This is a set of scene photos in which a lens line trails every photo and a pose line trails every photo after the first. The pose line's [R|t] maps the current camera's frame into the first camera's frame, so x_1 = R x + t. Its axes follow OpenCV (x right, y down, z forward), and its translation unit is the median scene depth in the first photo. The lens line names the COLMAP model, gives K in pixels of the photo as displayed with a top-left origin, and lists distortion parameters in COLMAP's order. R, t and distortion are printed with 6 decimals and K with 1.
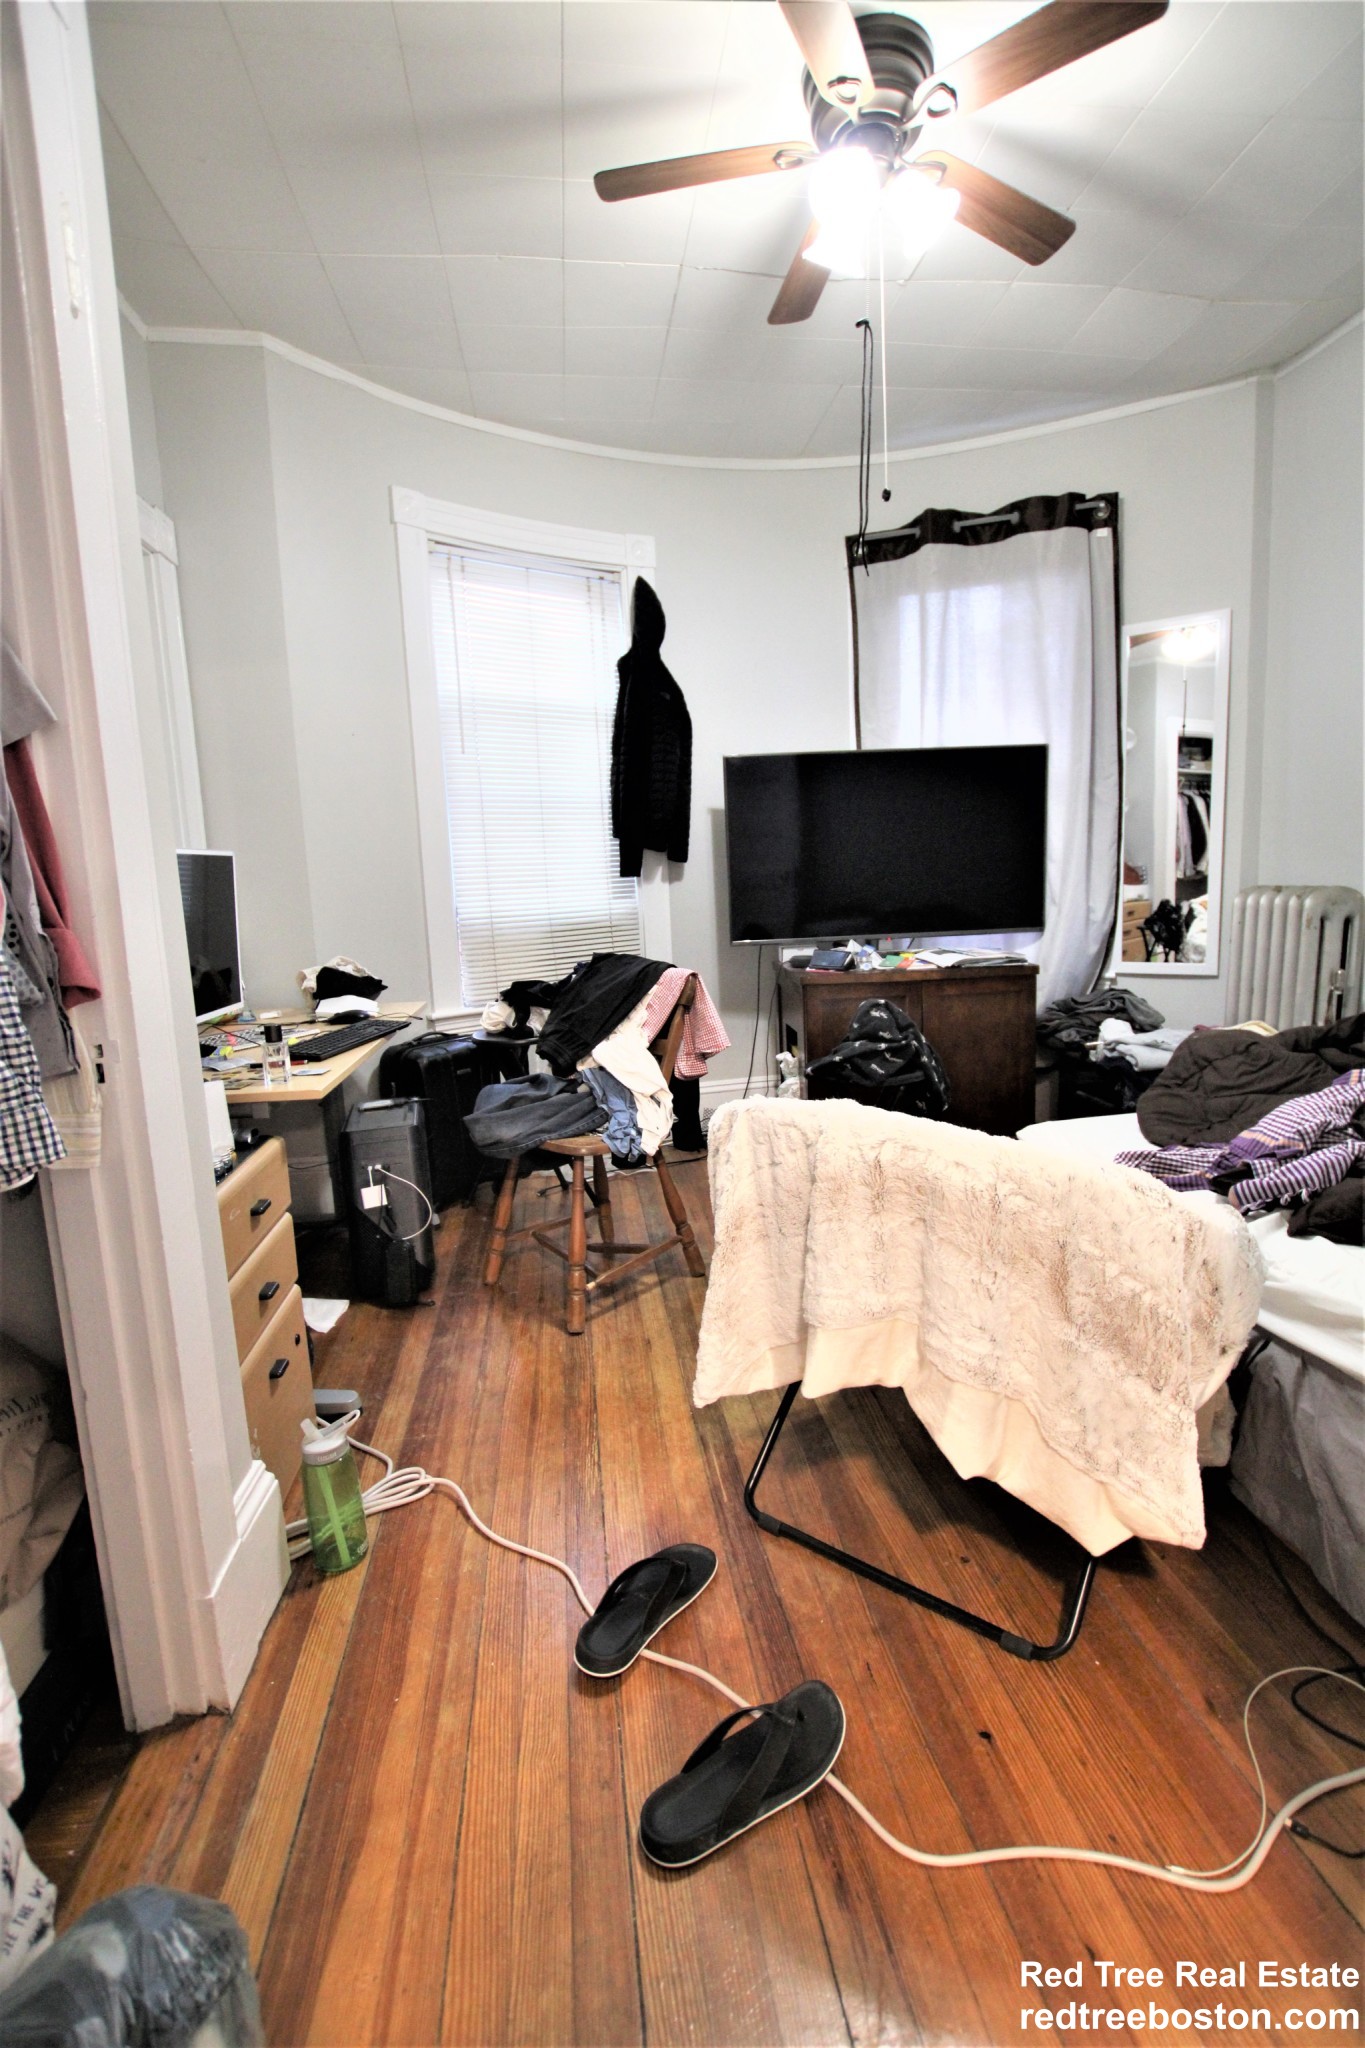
lens RADIAL K [[943.6, 0, 689.2], [0, 943.6, 1018.7], [0, 0, 1]] dist [-0.029719, 0.001985]
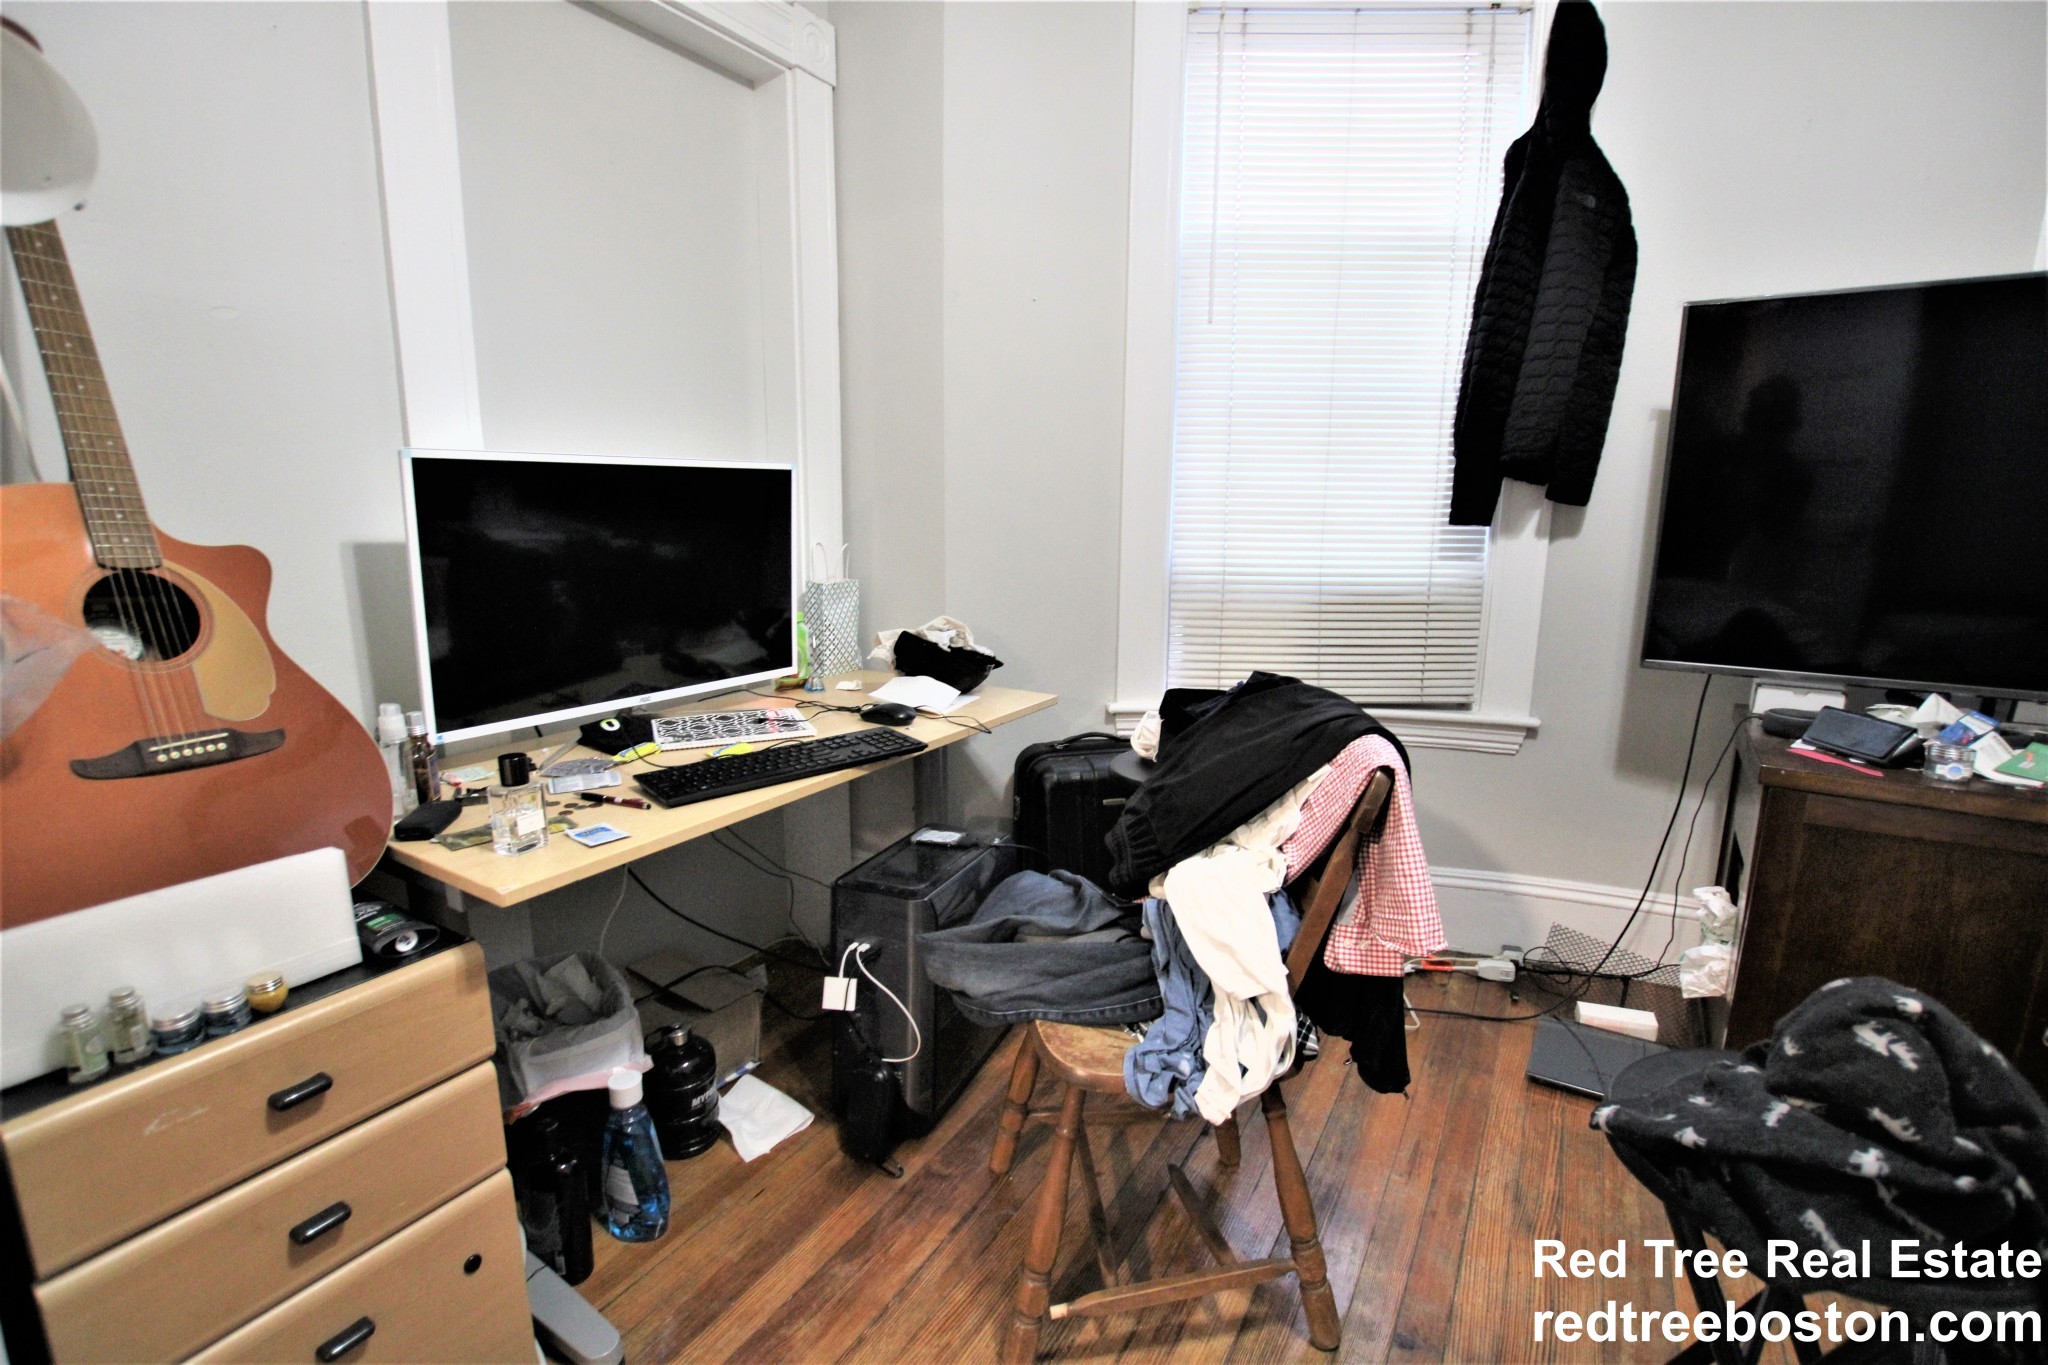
lens RADIAL K [[943.6, 0, 1026.0], [0, 943.6, 696.6], [0, 0, 1]] dist [-0.029719, 0.001985]
pose [[0.788608, 0.167516, -0.591638, 0.127365], [-0.131032, 0.985857, 0.104480, -0.105117], [0.600772, -0.004870, 0.799405, 0.547106]]
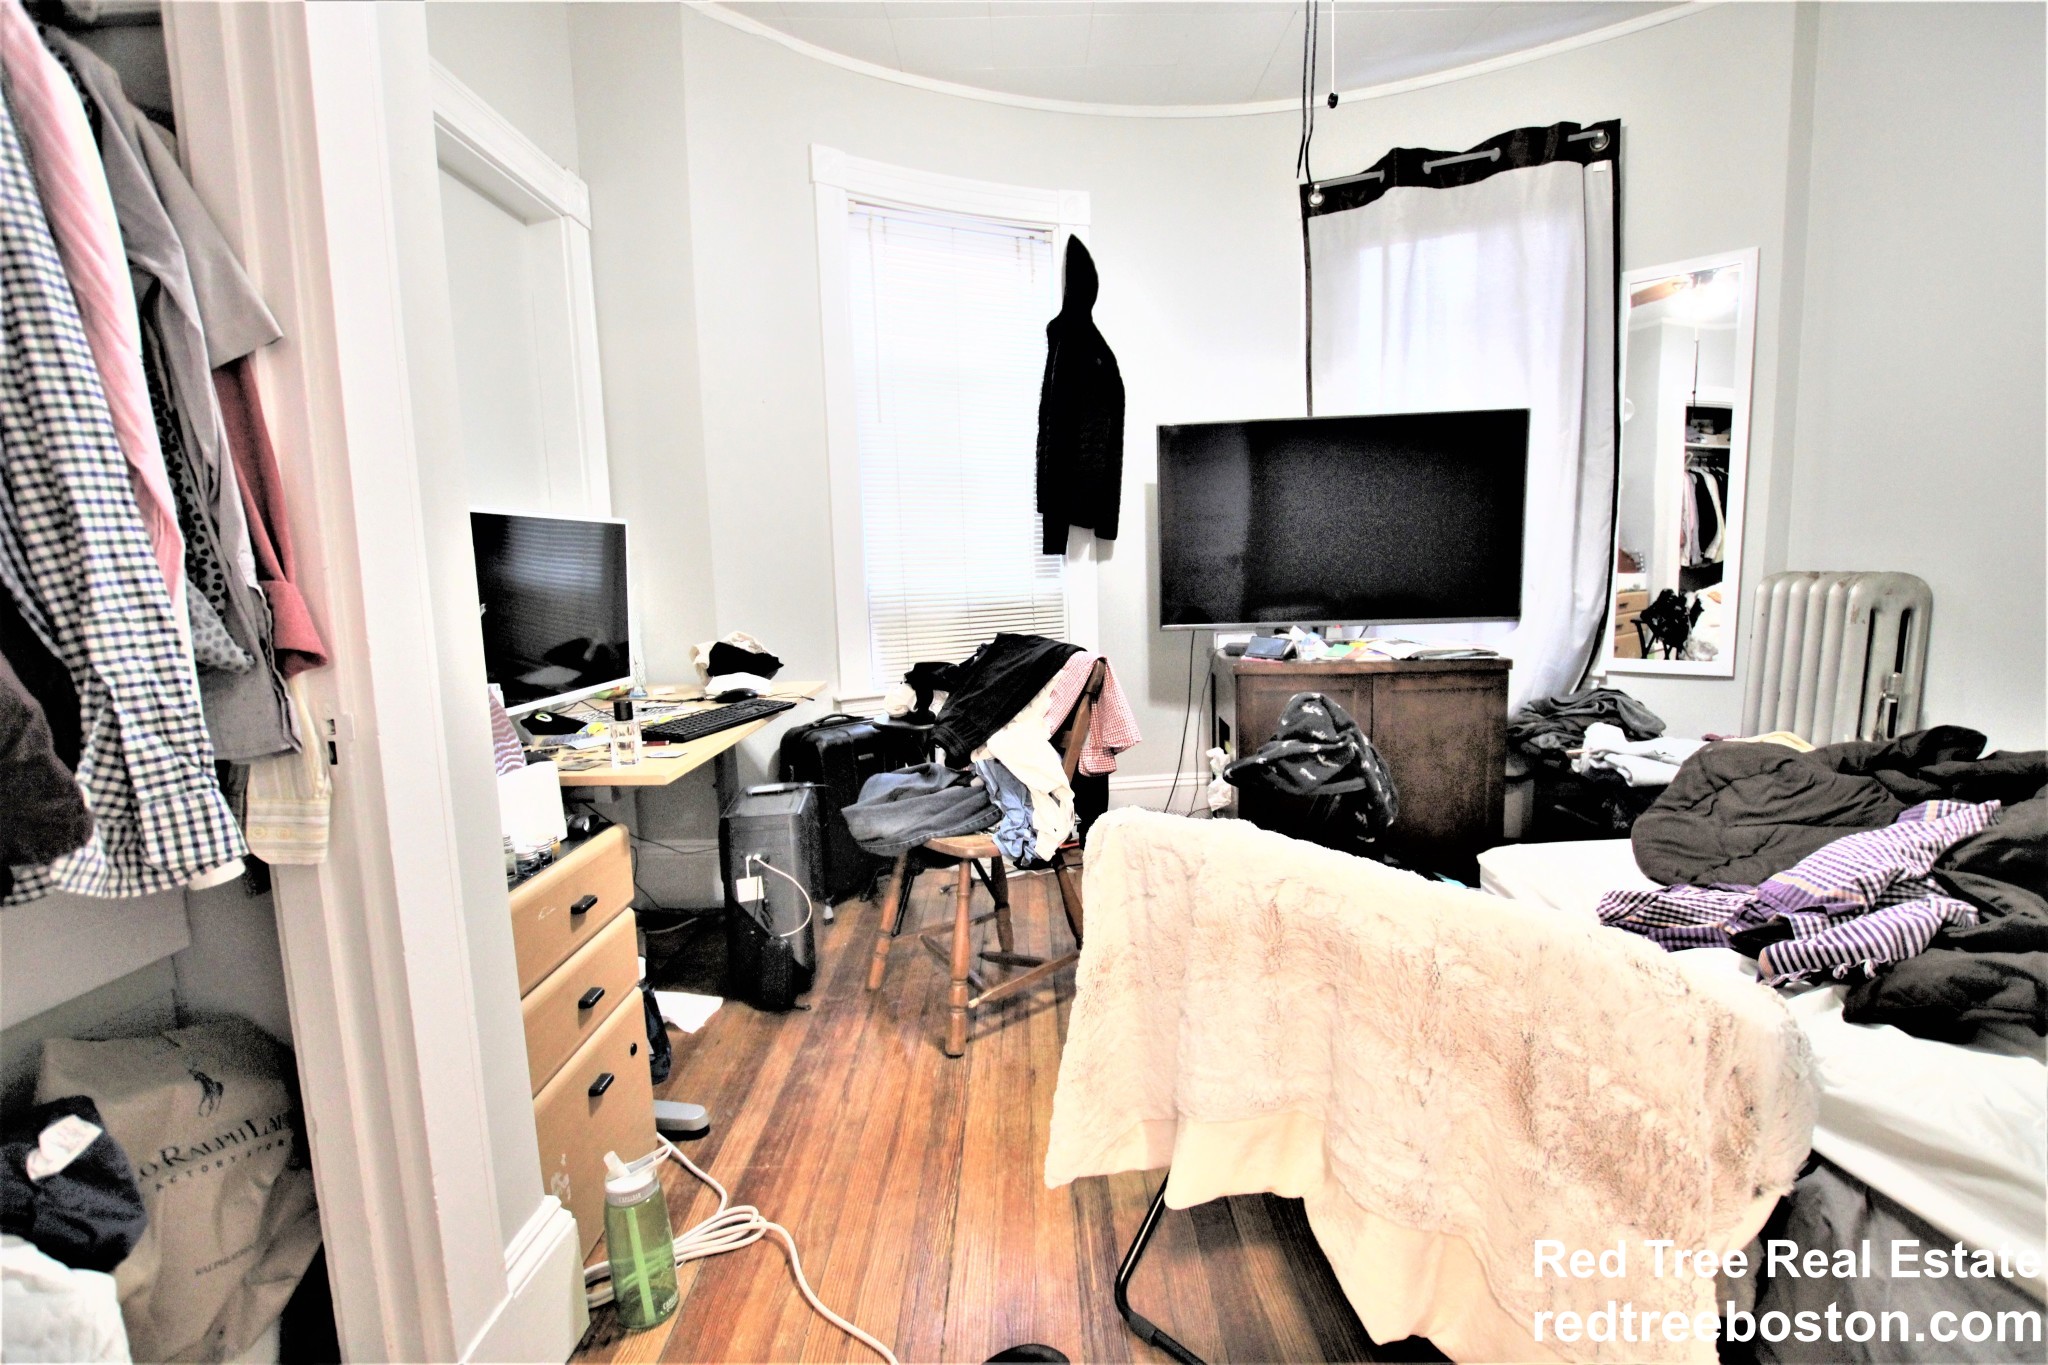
lens RADIAL K [[943.6, 0, 1016.7], [0, 943.6, 692.0], [0, 0, 1]] dist [-0.029719, 0.001985]
pose [[0.990649, 0.028820, -0.133355, 0.044867], [-0.030699, 0.999456, -0.012054, -0.002720], [0.132935, 0.016036, 0.990995, 0.107833]]
